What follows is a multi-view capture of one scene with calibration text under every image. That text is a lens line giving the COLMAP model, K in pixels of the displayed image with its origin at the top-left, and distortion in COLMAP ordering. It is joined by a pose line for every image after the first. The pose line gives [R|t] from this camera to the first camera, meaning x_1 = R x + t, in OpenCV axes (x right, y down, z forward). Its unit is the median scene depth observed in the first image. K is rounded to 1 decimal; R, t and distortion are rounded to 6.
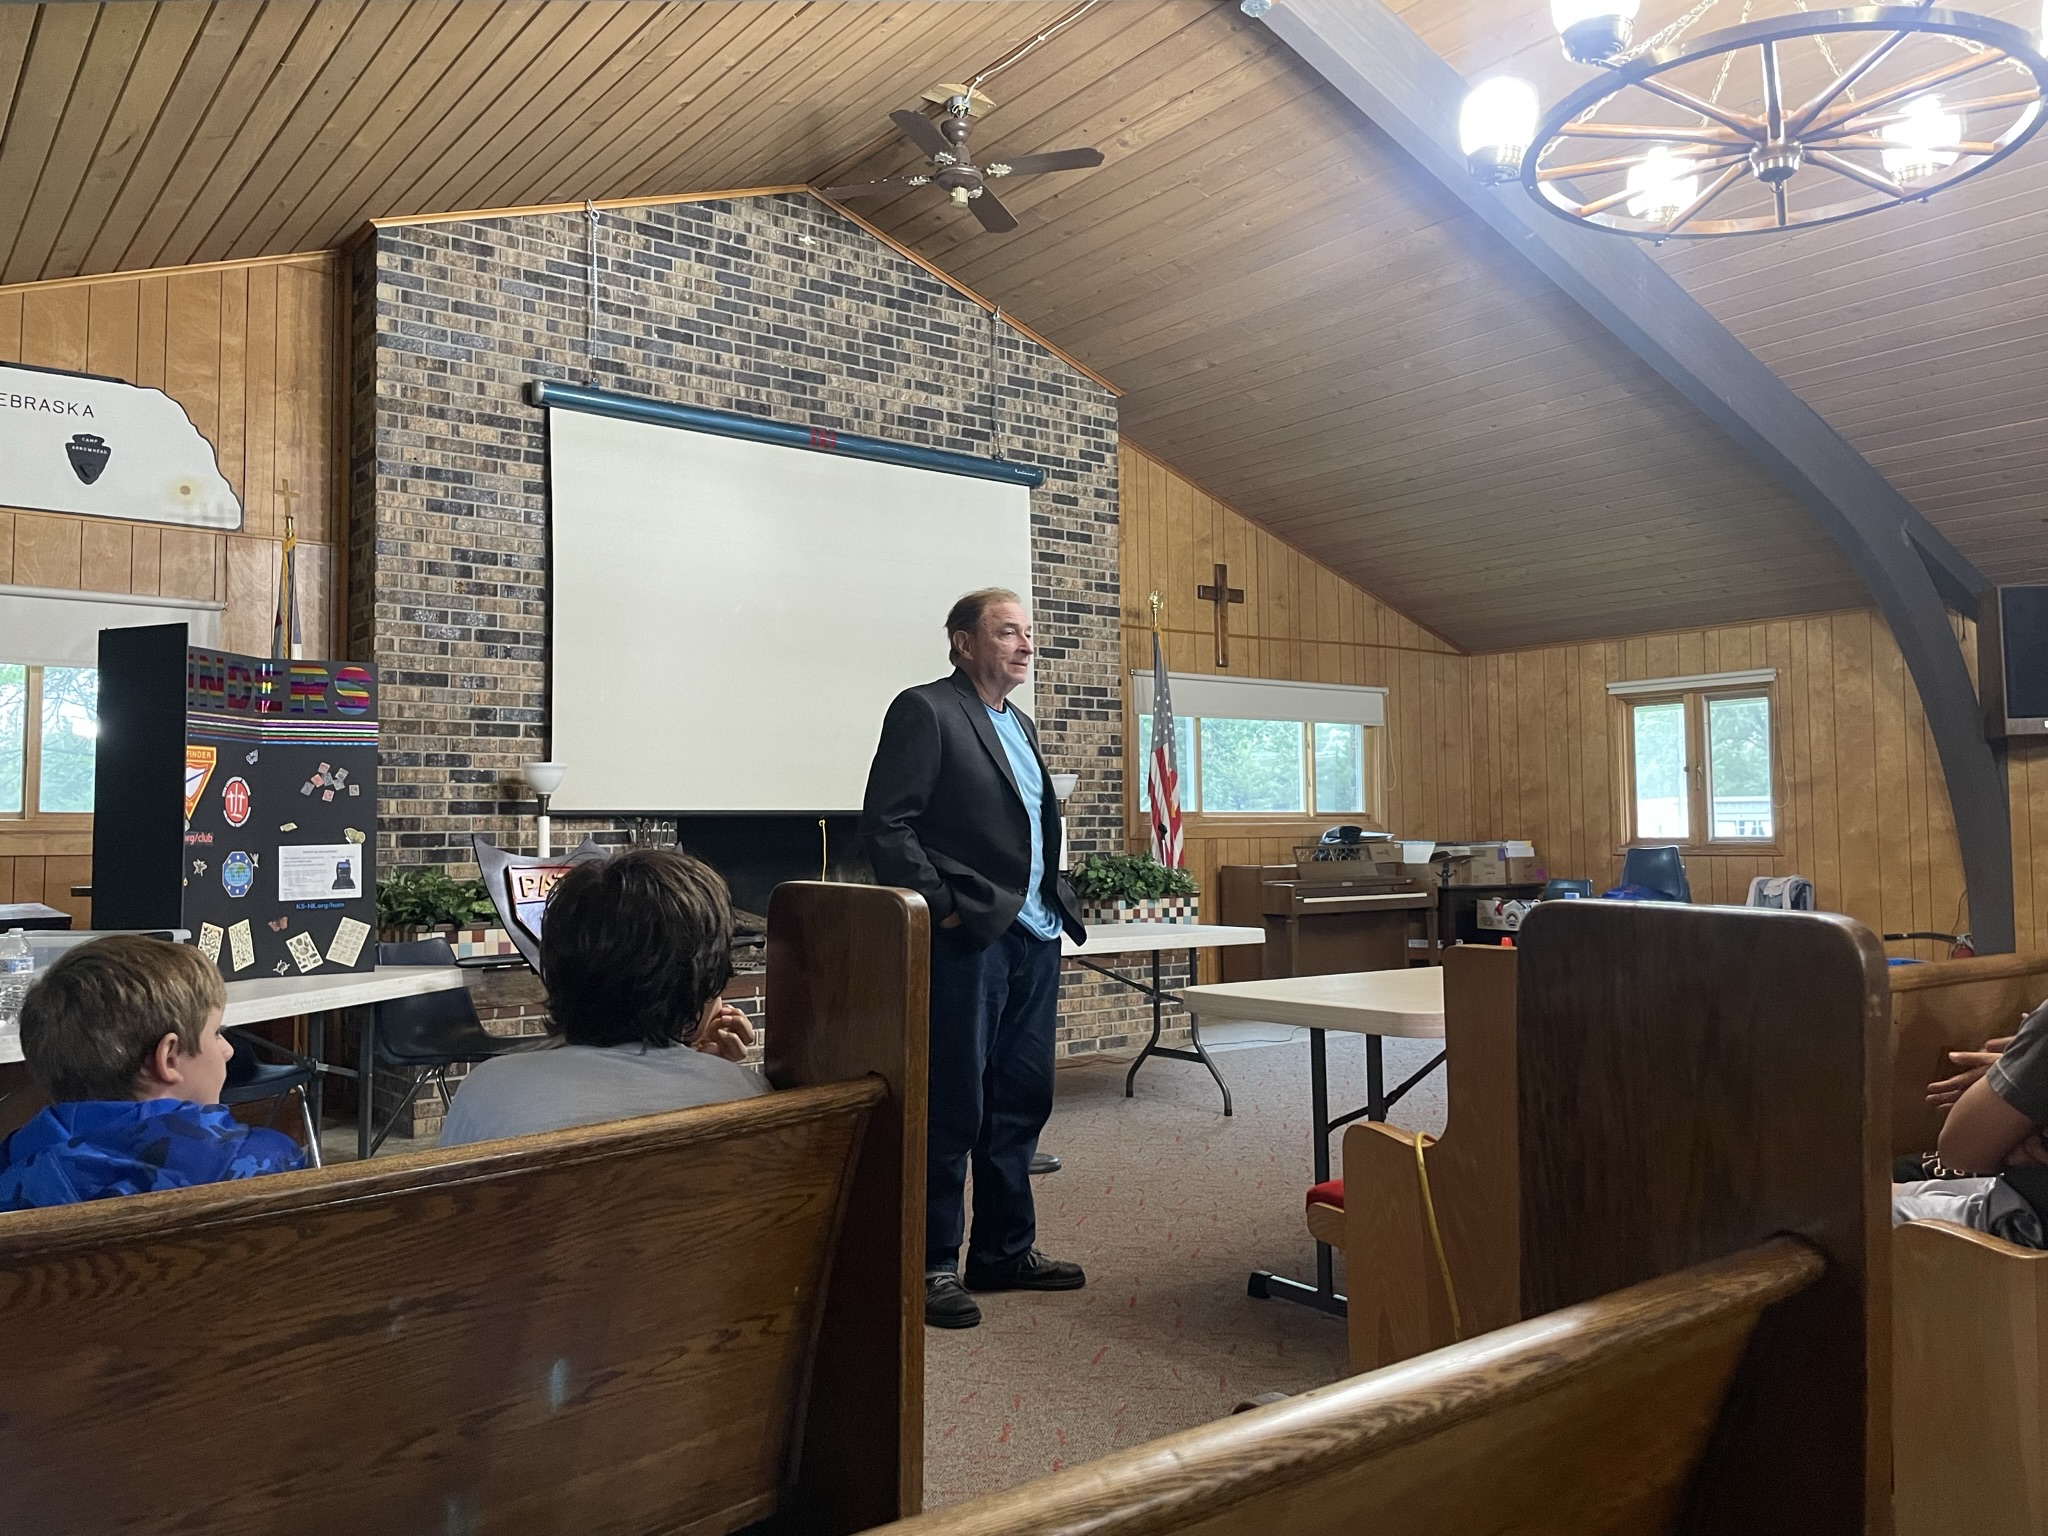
lens RADIAL K [[1560.7, 0, 1028.8], [0, 1560.7, 748.7], [0, 0, 1]] dist [0.097616, -0.141582]
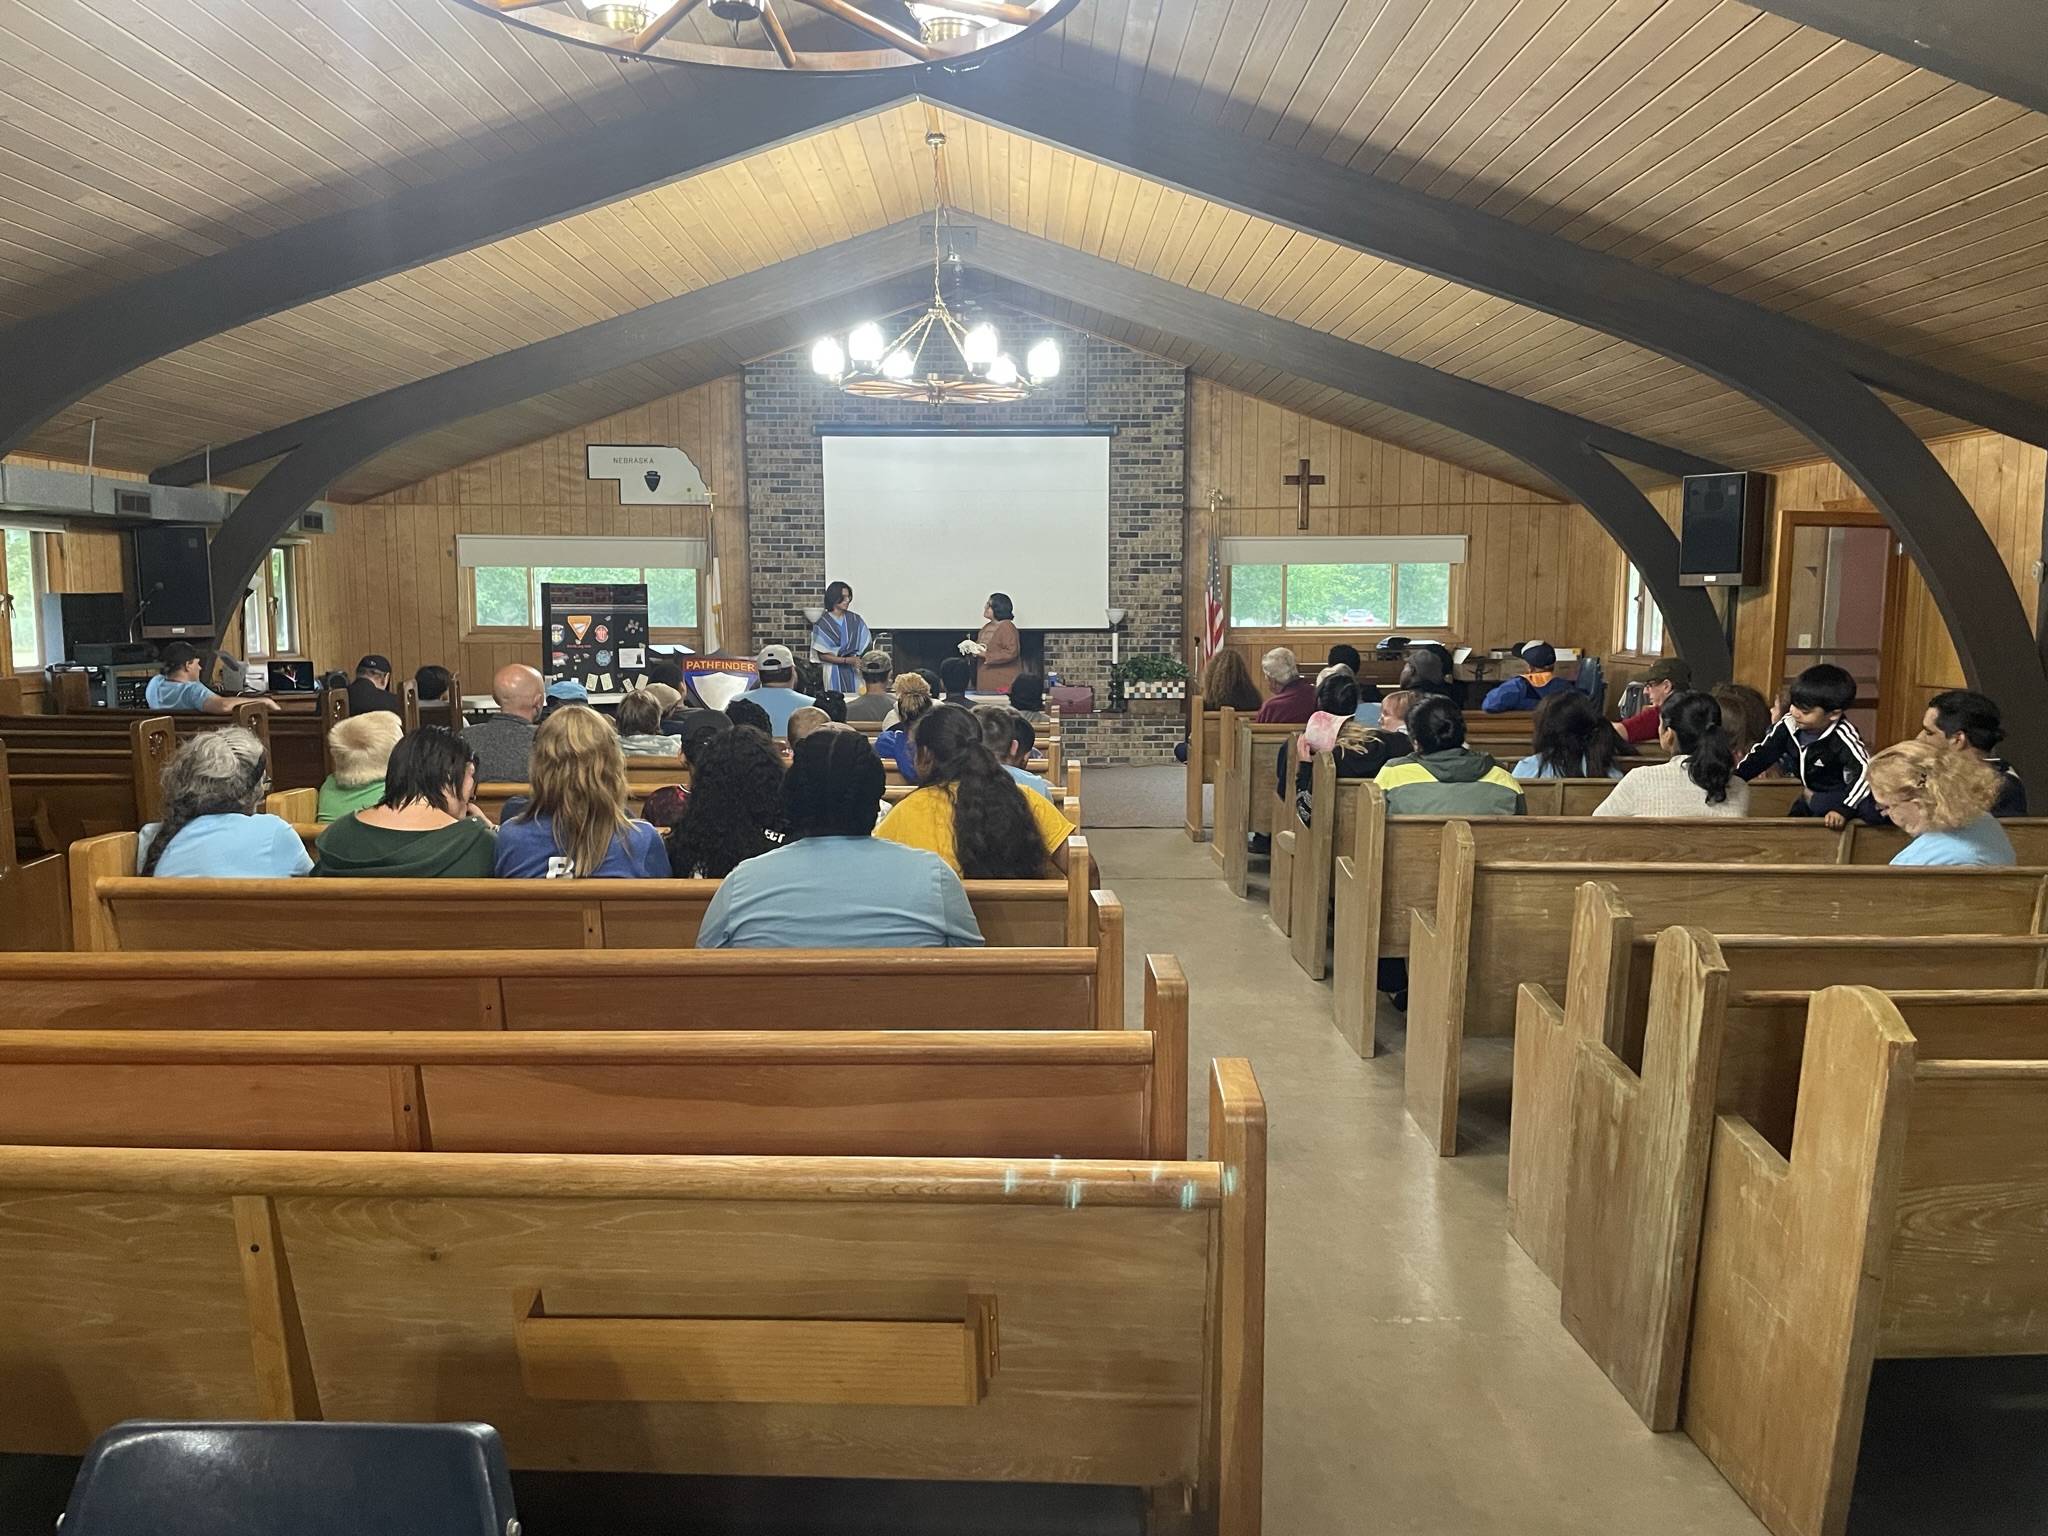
lens RADIAL K [[1573.0, 0, 1024.0], [0, 1573.0, 768.0], [0, 0, 1]] dist [0.128271, -0.130576]
pose [[0.790707, 0.074362, -0.607661, 1.212186], [0.026432, 0.987523, 0.155241, -0.098674], [0.611624, -0.138813, 0.778876, -0.539305]]
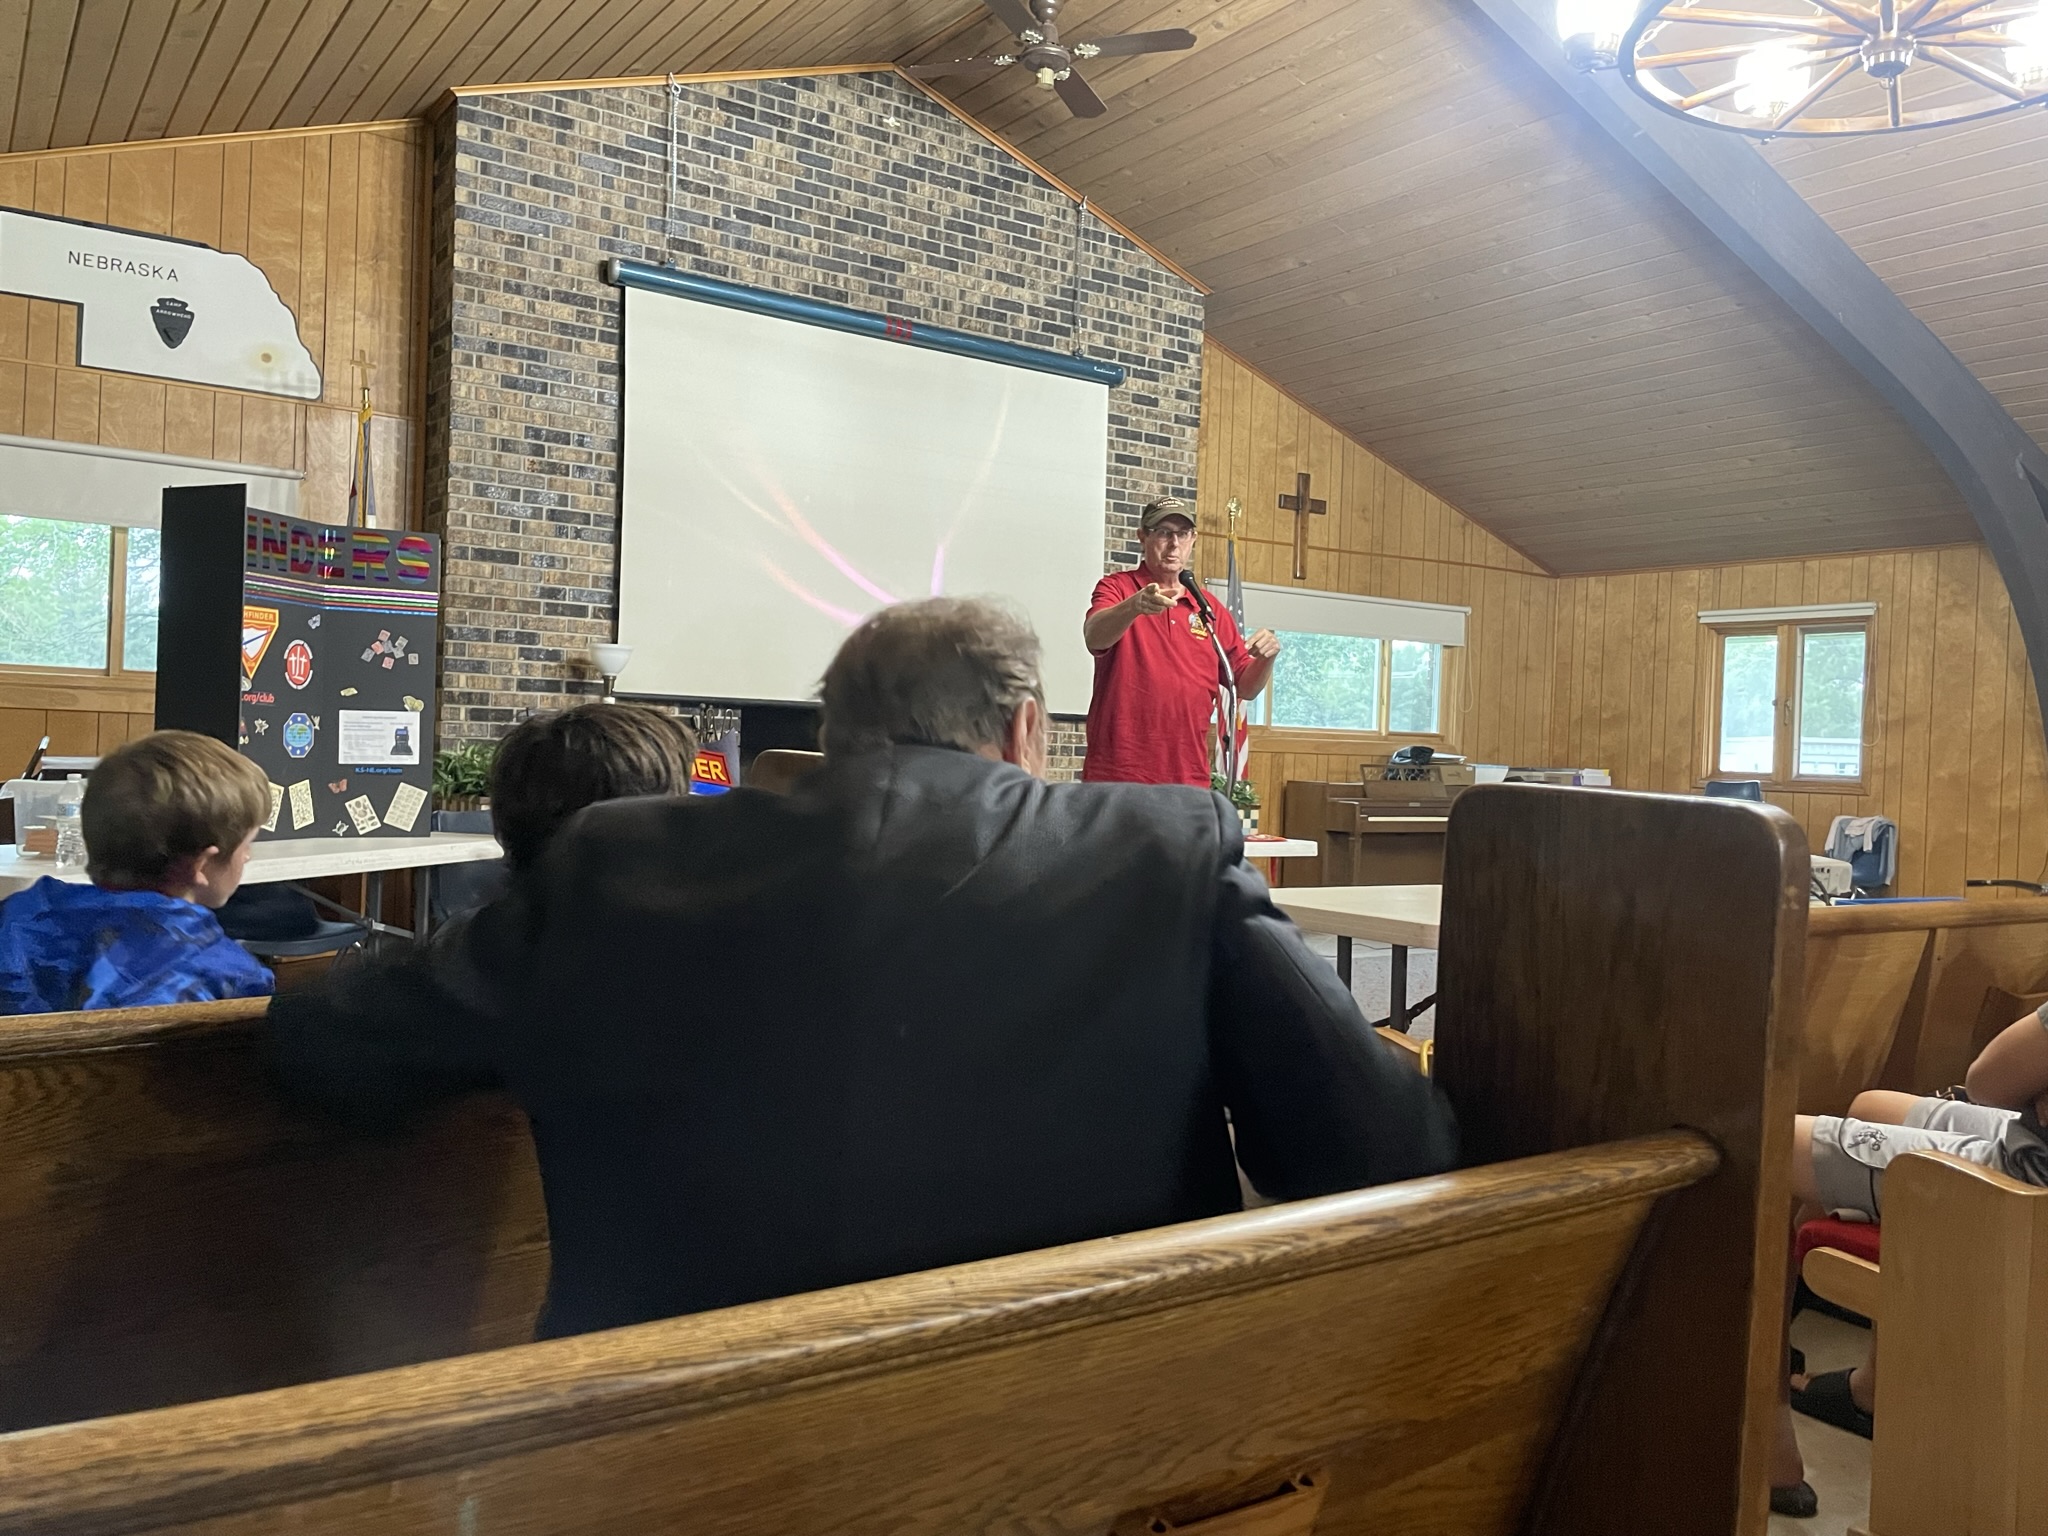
lens RADIAL K [[1561.7, 0, 1033.4], [0, 1561.7, 756.6], [0, 0, 1]] dist [0.091146, -0.128635]
pose [[0.997683, 0.045652, -0.050443, 0.016376], [-0.042409, 0.997075, 0.063580, 0.004801], [0.053198, -0.061293, 0.996701, 0.003458]]
